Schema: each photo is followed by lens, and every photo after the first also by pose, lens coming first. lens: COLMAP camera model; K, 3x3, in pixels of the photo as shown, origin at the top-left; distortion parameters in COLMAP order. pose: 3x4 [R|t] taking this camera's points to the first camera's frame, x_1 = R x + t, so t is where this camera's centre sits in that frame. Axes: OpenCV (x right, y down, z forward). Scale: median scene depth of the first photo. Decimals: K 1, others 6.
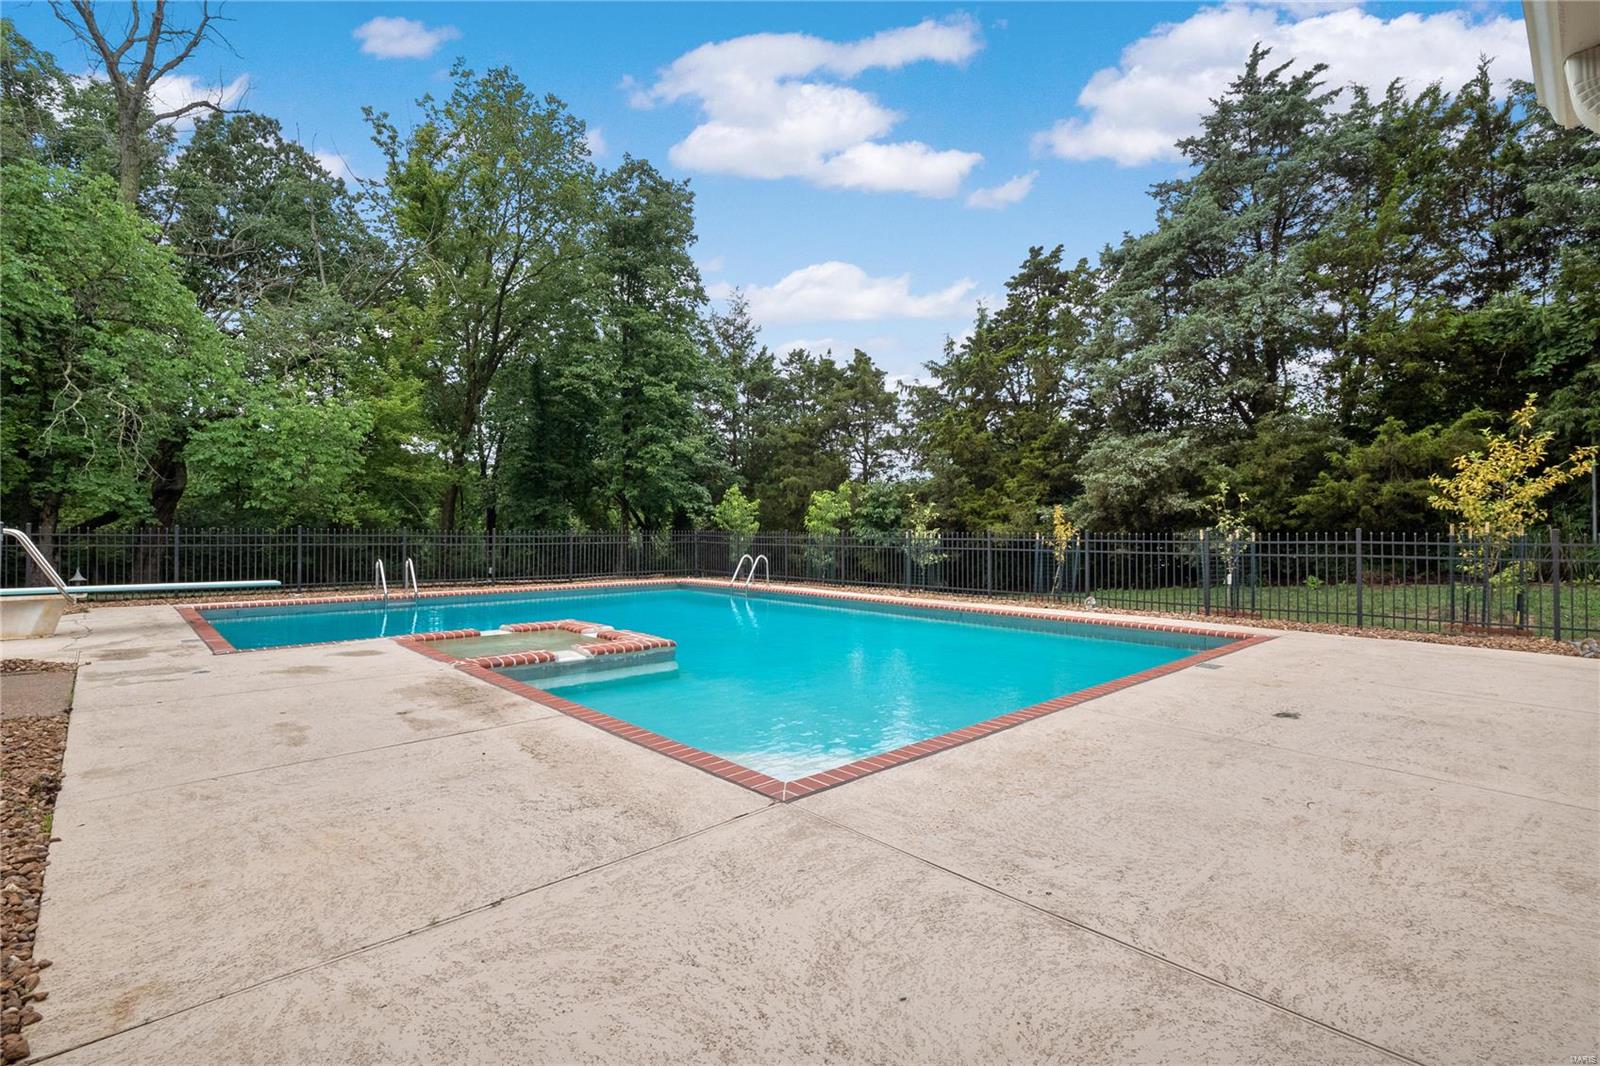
lens RADIAL K [[754.0, 0, 796.8], [0, 754.0, 520.5], [0, 0, 1]] dist [-0.020893, -0.000251]
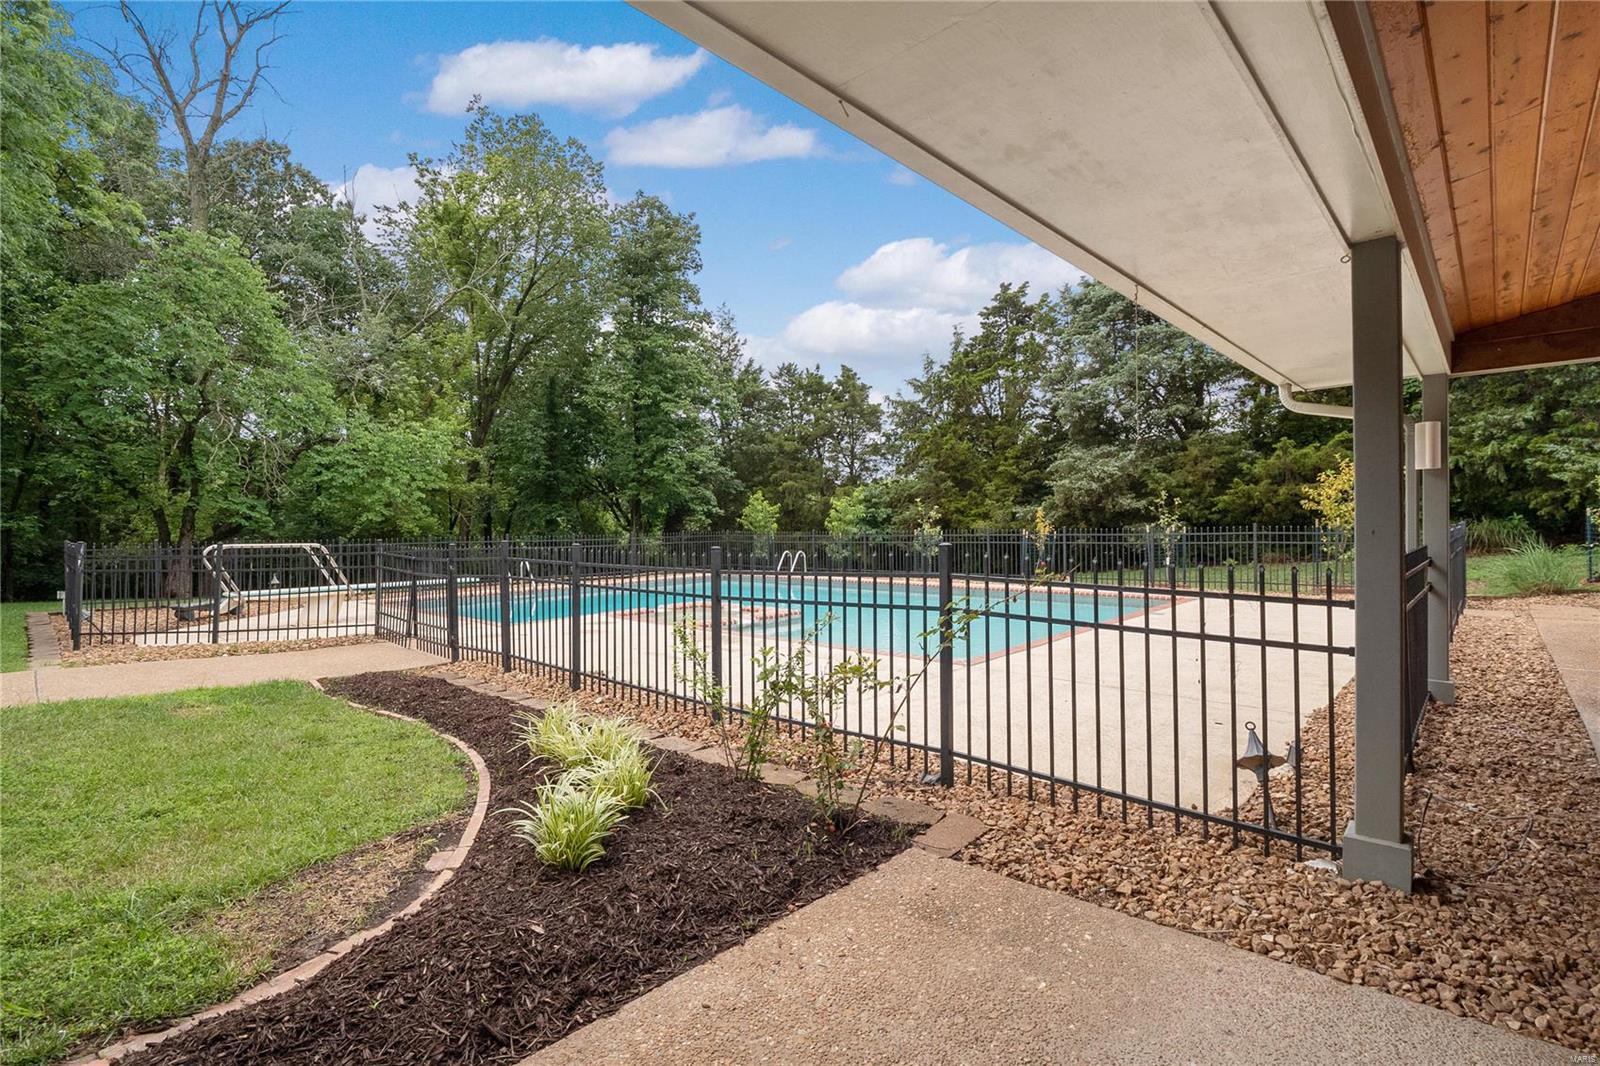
lens RADIAL K [[754.0, 0, 801.2], [0, 754.0, 533.5], [0, 0, 1]] dist [-0.020893, -0.000251]
pose [[0.997221, -0.019724, 0.071835, -0.092703], [0.018046, 0.999551, 0.023939, -0.008392], [-0.072275, -0.022576, 0.997129, -0.156864]]
